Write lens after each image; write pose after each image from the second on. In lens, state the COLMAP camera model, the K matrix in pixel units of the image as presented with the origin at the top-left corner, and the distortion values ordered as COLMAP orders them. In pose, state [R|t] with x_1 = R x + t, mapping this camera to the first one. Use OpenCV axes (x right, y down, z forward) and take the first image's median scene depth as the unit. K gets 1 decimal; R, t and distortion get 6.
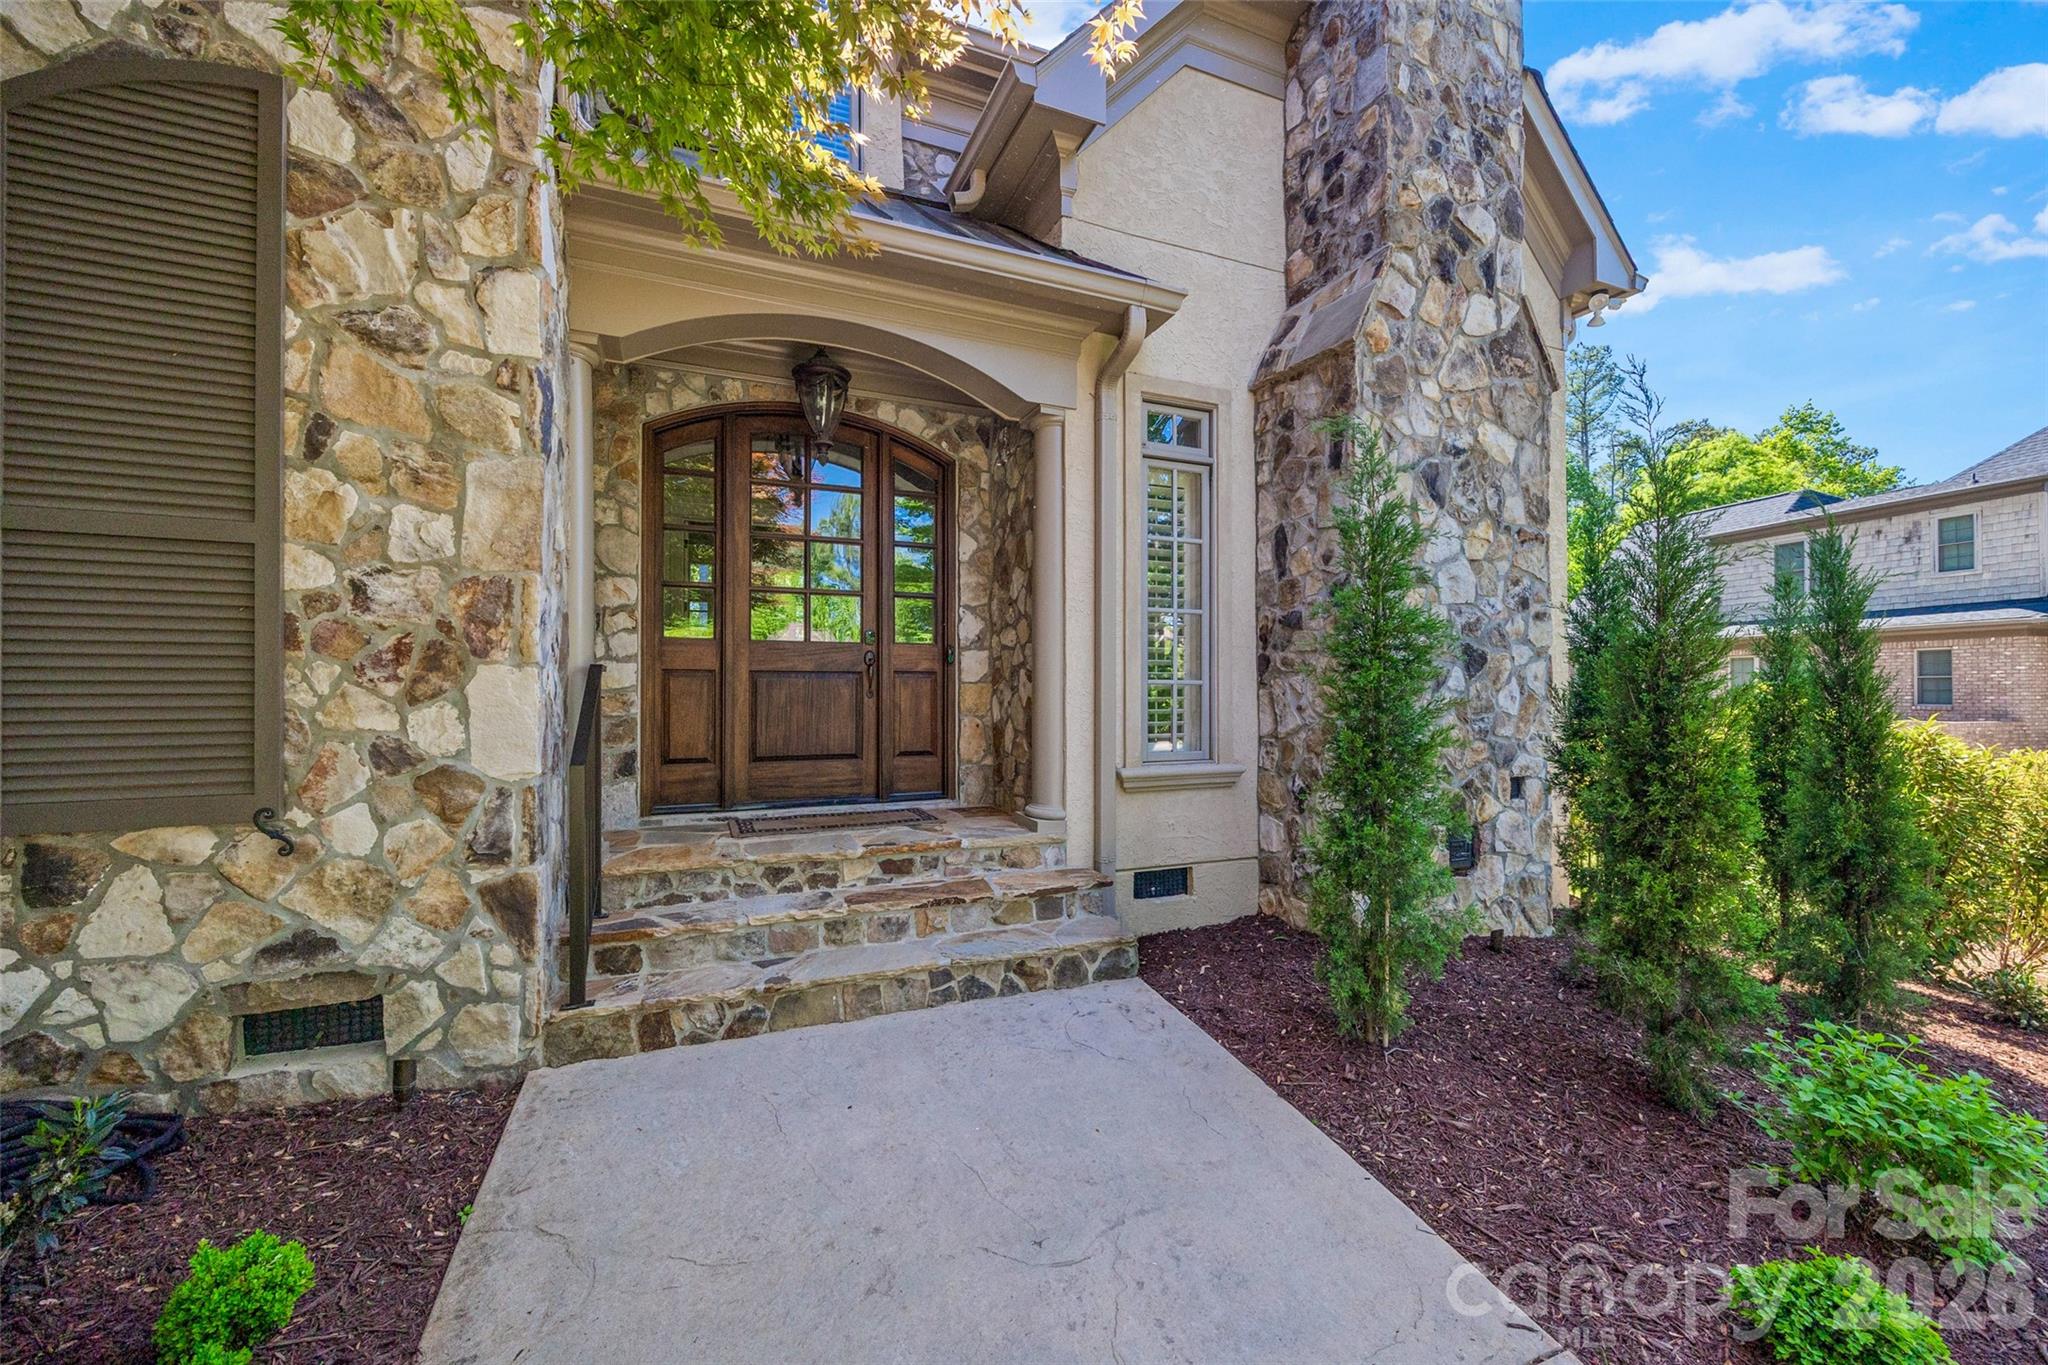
lens RADIAL K [[783.7, 0, 1017.3], [0, 783.7, 690.5], [0, 0, 1]] dist [-0.004326, 0.000415]
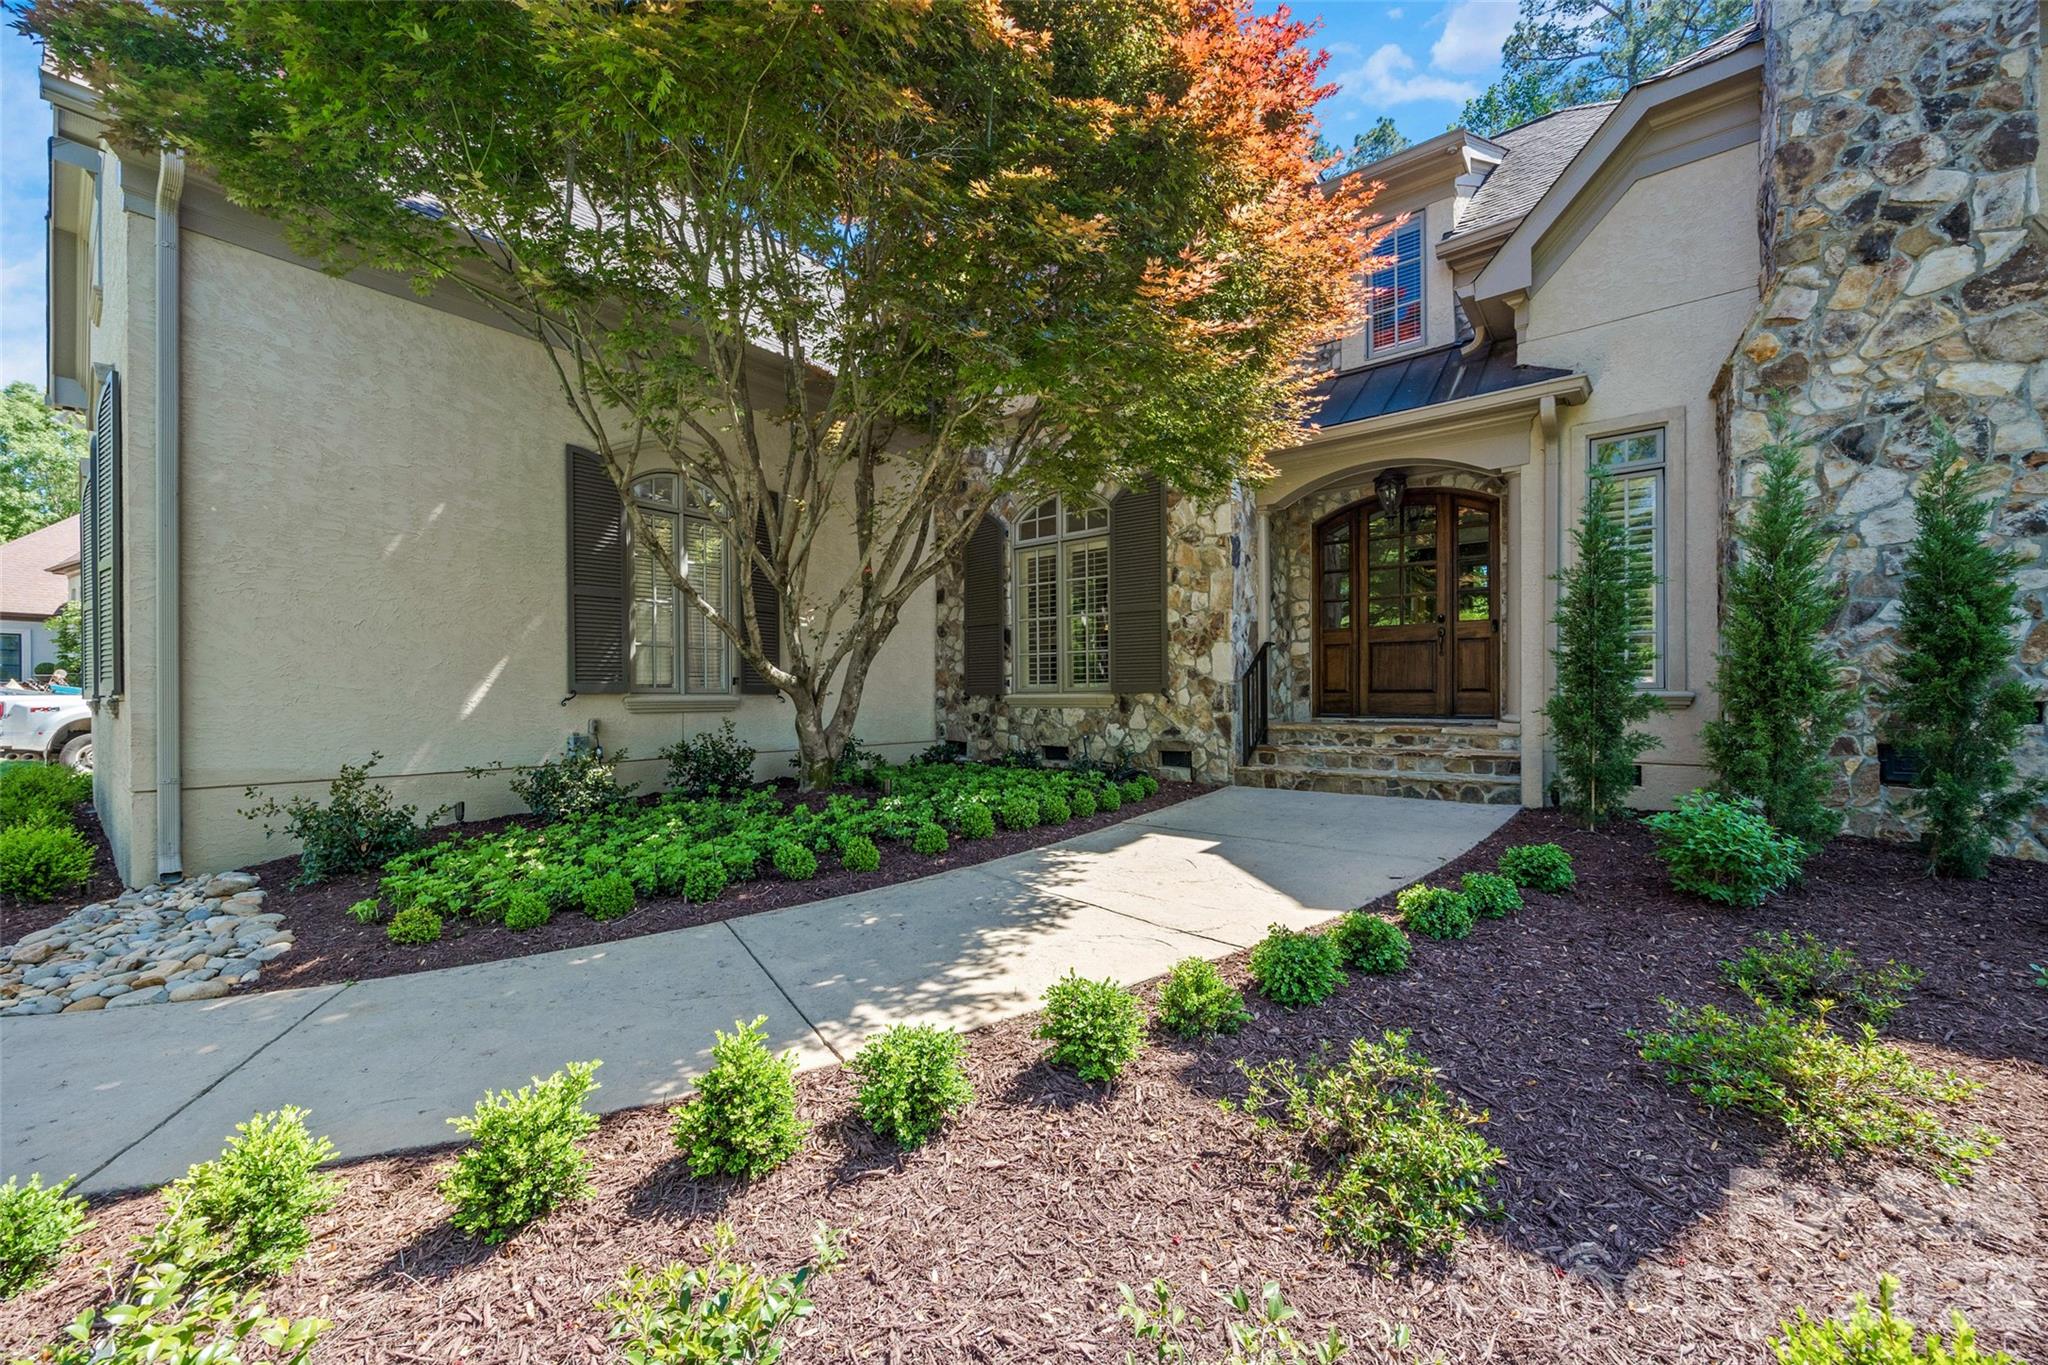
lens RADIAL K [[783.7, 0, 1018.5], [0, 783.7, 677.8], [0, 0, 1]] dist [-0.004326, 0.000415]
pose [[0.471084, -0.022167, -0.881810, 1.411903], [0.006516, 0.999744, -0.021650, 0.143709], [0.882064, 0.004453, 0.471108, -0.937434]]
